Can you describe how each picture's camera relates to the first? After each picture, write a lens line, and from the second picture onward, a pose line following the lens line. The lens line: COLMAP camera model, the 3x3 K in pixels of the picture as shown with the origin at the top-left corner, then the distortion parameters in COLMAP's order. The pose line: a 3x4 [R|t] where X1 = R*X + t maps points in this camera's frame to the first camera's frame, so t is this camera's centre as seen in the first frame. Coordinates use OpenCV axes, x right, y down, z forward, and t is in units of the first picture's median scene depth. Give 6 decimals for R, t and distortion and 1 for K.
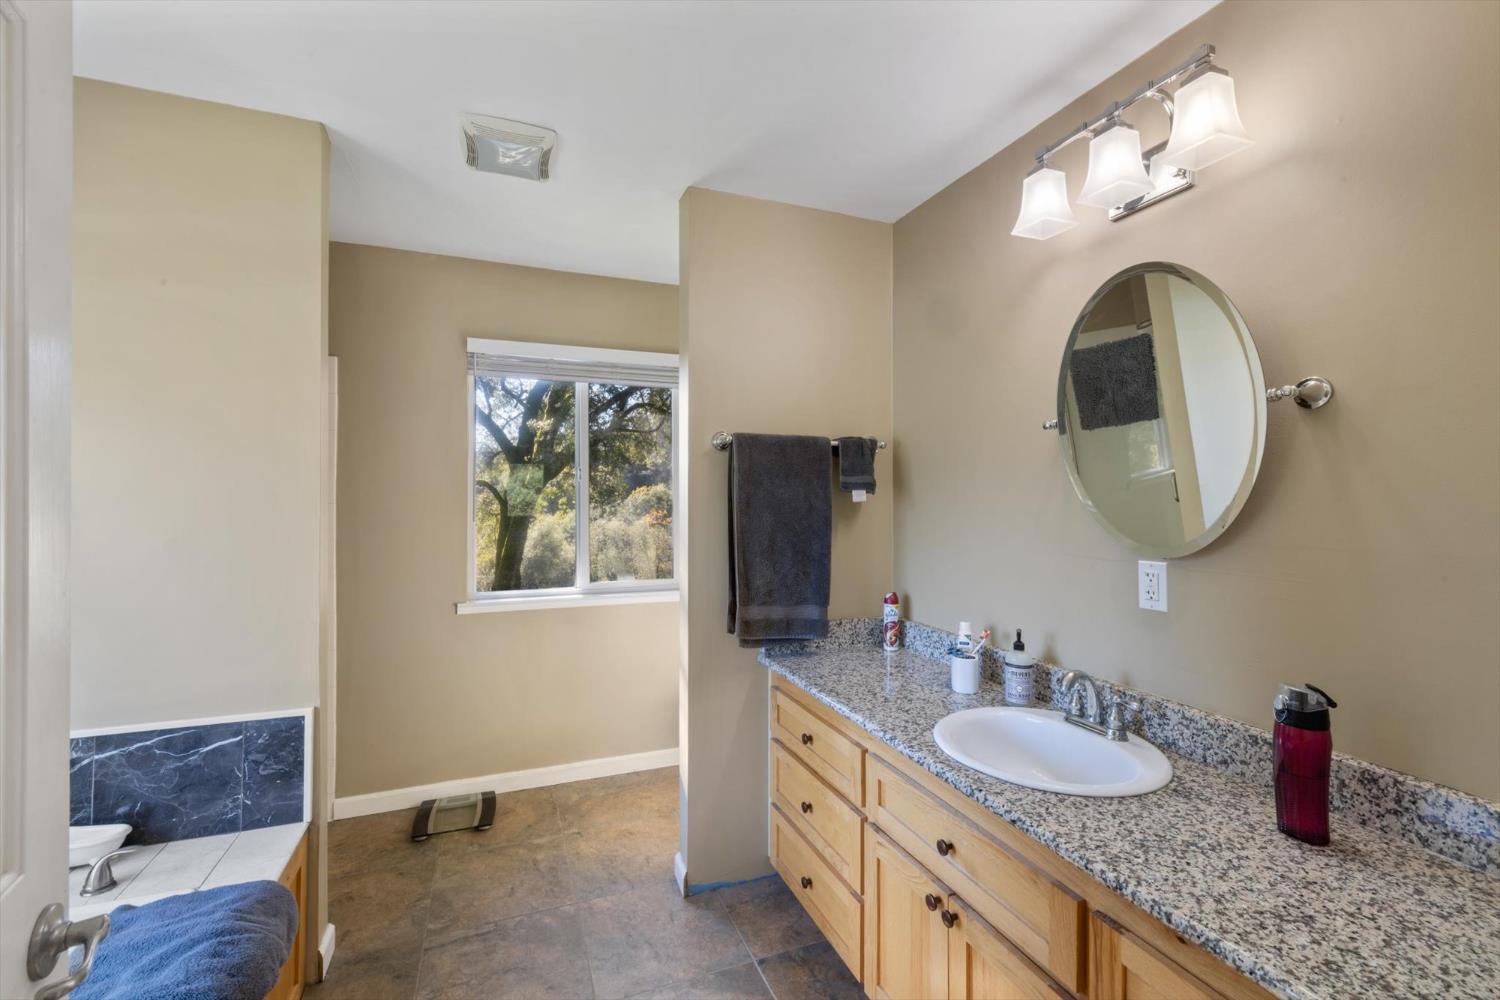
lens RADIAL K [[641.2, 0, 748.9], [0, 641.2, 490.1], [0, 0, 1]] dist [-0.002121, 0.000638]
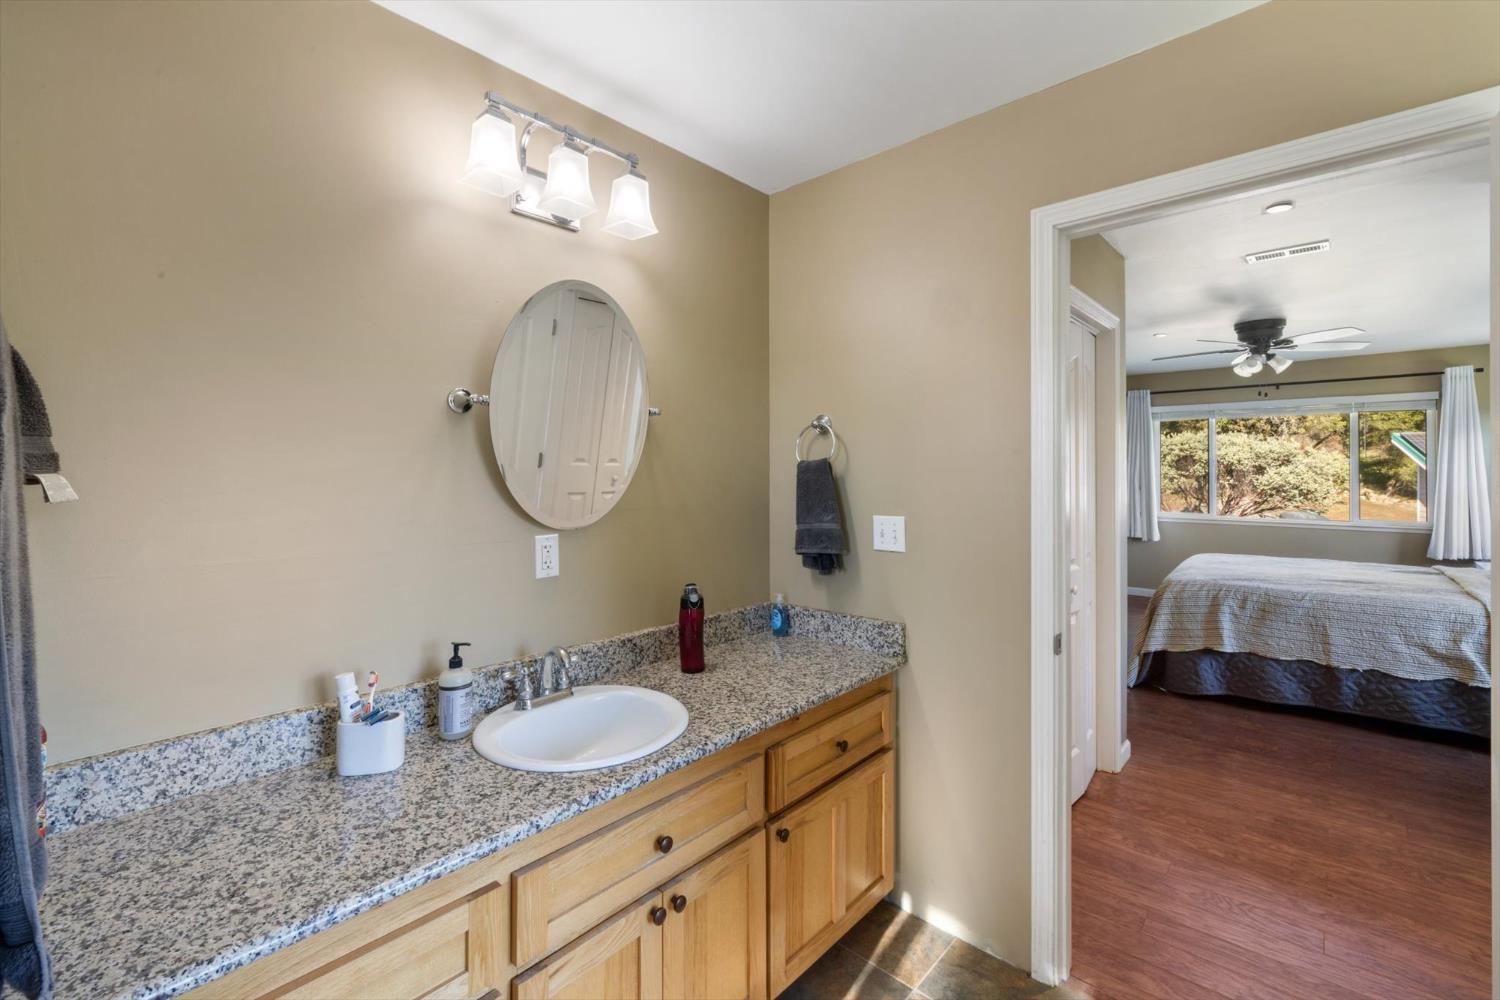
lens RADIAL K [[641.2, 0, 738.7], [0, 641.2, 475.7], [0, 0, 1]] dist [-0.002121, 0.000638]
pose [[-0.430164, -0.007171, 0.902722, -0.600090], [-0.000456, 0.999970, 0.007726, -0.003024], [-0.902751, 0.002912, -0.430154, 1.296976]]
